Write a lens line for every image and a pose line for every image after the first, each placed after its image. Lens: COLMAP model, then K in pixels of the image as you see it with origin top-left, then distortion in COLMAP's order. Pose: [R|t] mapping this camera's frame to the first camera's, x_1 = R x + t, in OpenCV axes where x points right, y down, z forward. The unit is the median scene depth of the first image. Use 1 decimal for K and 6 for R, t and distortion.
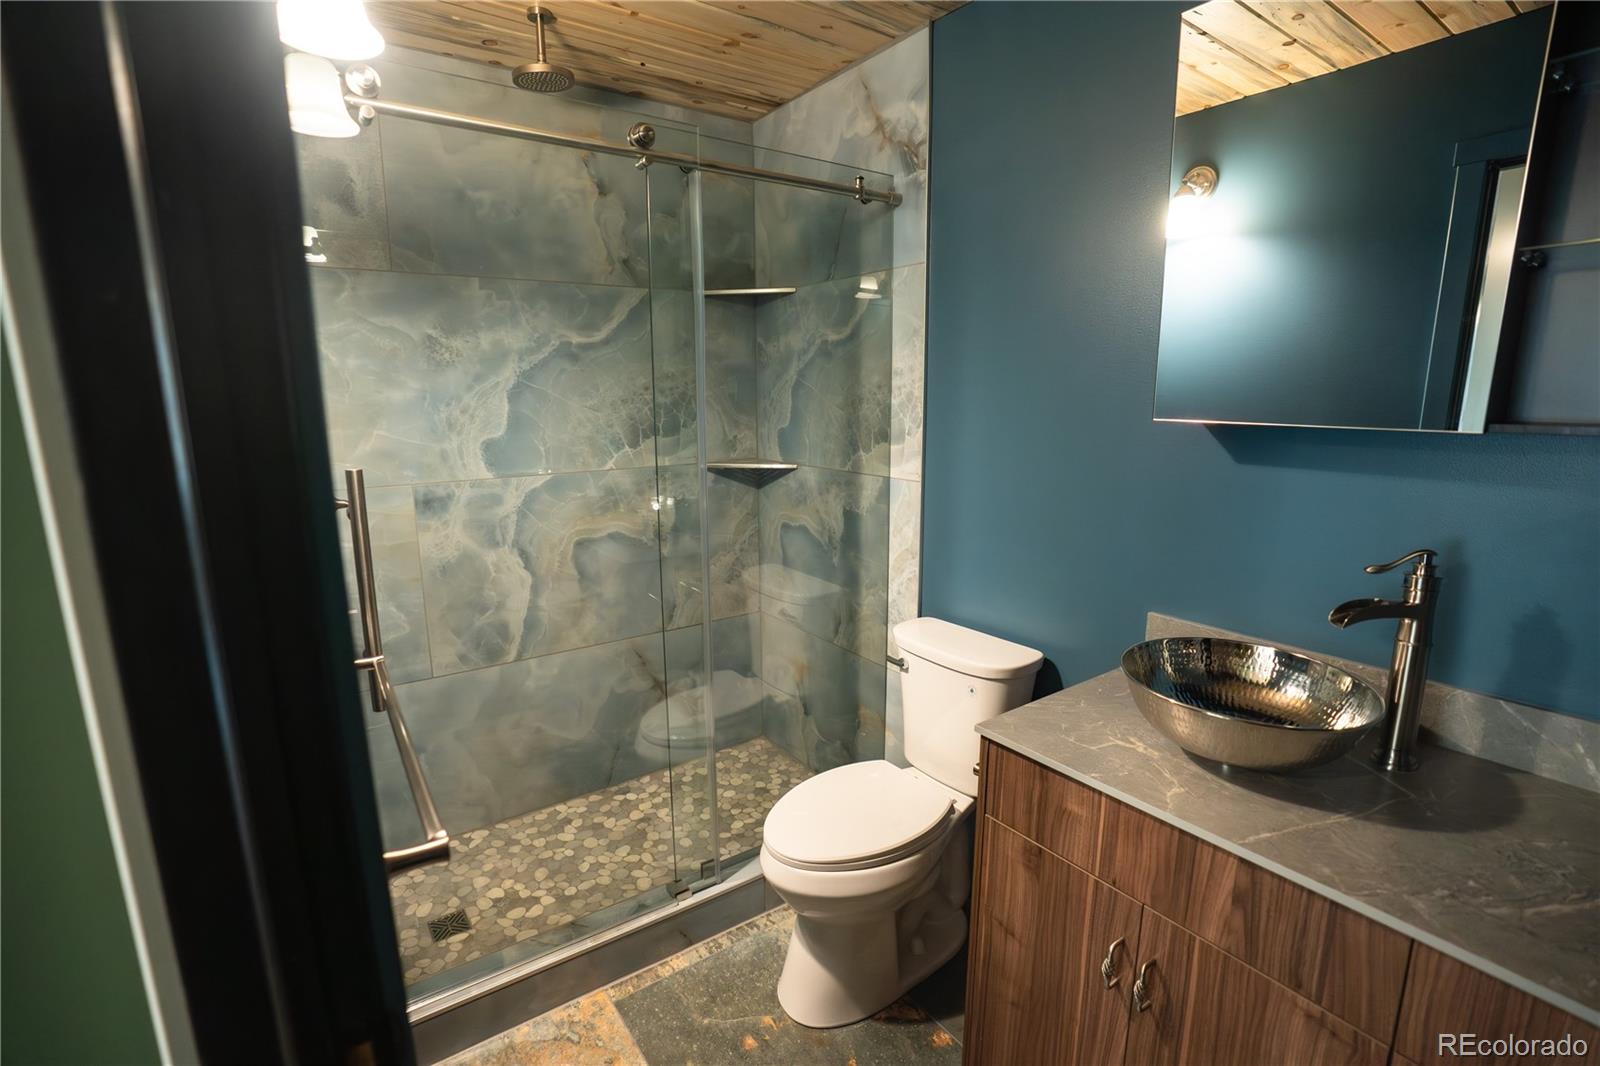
lens RADIAL K [[733.1, 0, 794.3], [0, 733.1, 535.7], [0, 0, 1]] dist [-0.078614, 0.028991]
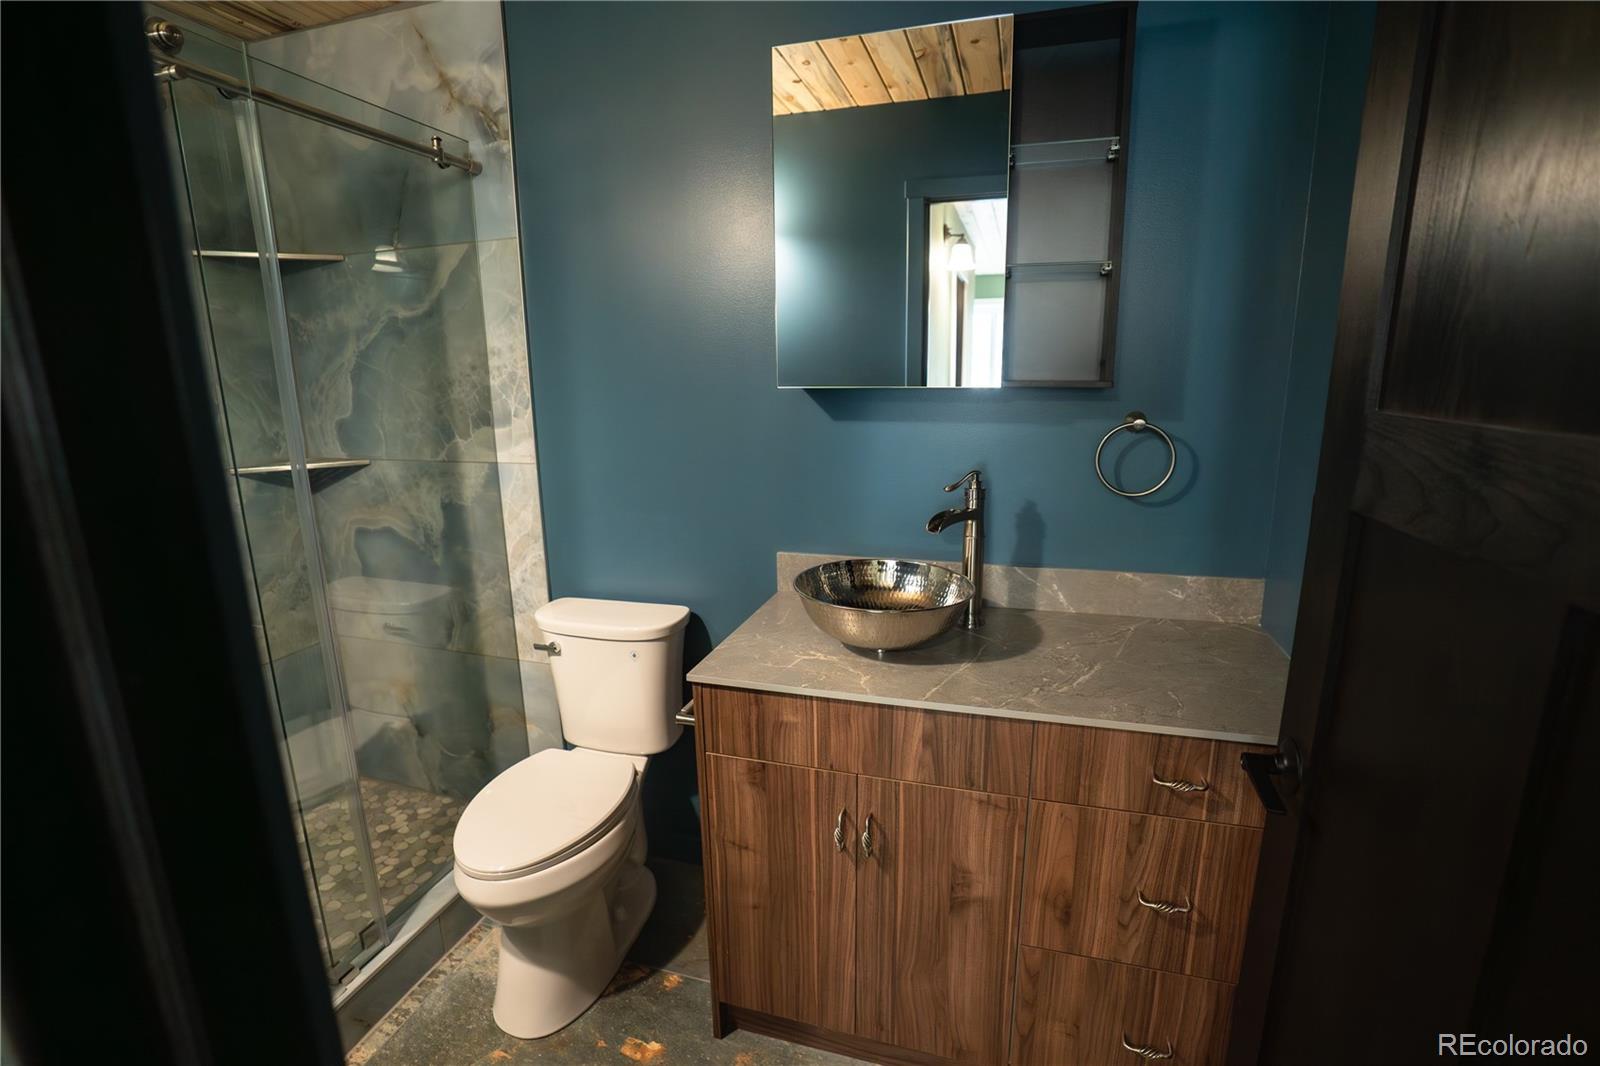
lens RADIAL K [[733.1, 0, 794.3], [0, 733.1, 535.7], [0, 0, 1]] dist [-0.078614, 0.028991]
pose [[0.786298, -0.144256, 0.600771, -0.162411], [0.129410, 0.989246, 0.068163, 0.000695], [-0.604143, 0.024149, 0.796510, 0.018321]]
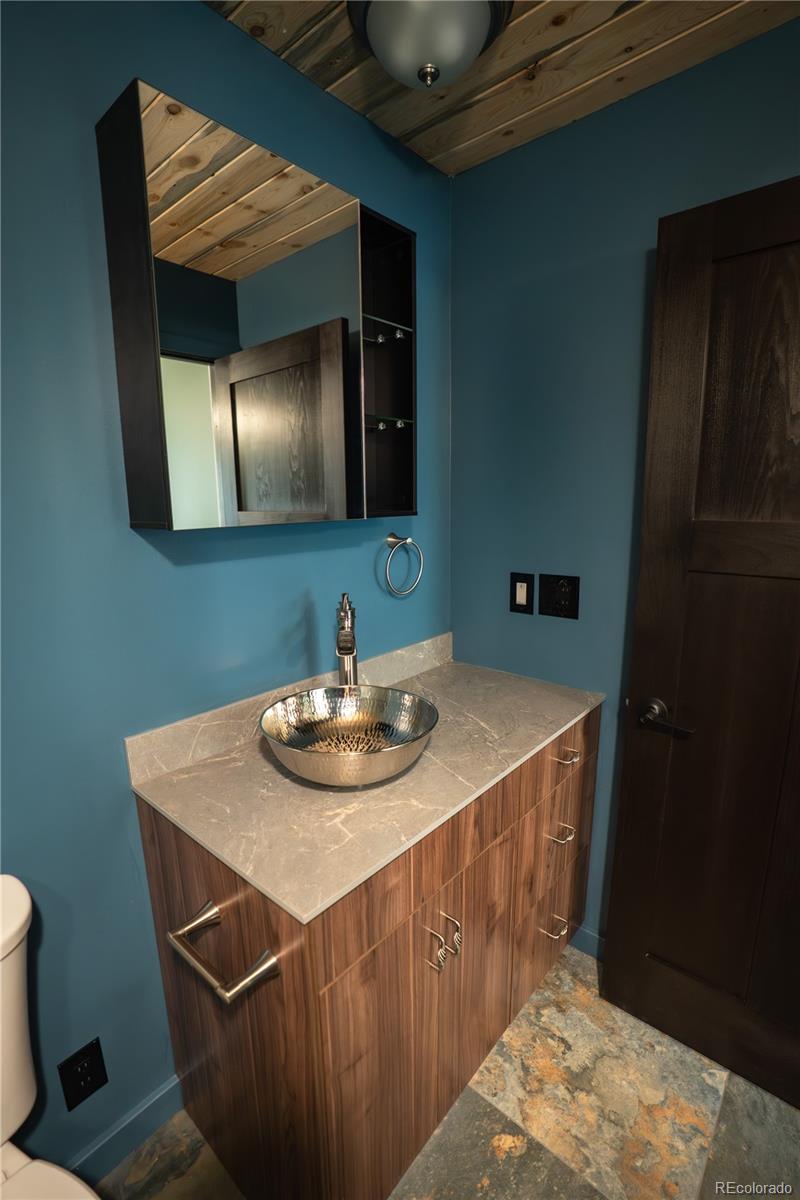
lens RADIAL K [[549.8, 0, 401.9], [0, 549.8, 608.4], [0, 0, 1]] dist [-0.078614, 0.028991]
pose [[-0.244279, -0.185747, 0.951749, -0.180878], [0.203230, 0.949879, 0.237544, -0.118239], [-0.948169, 0.251451, -0.194286, 0.598573]]
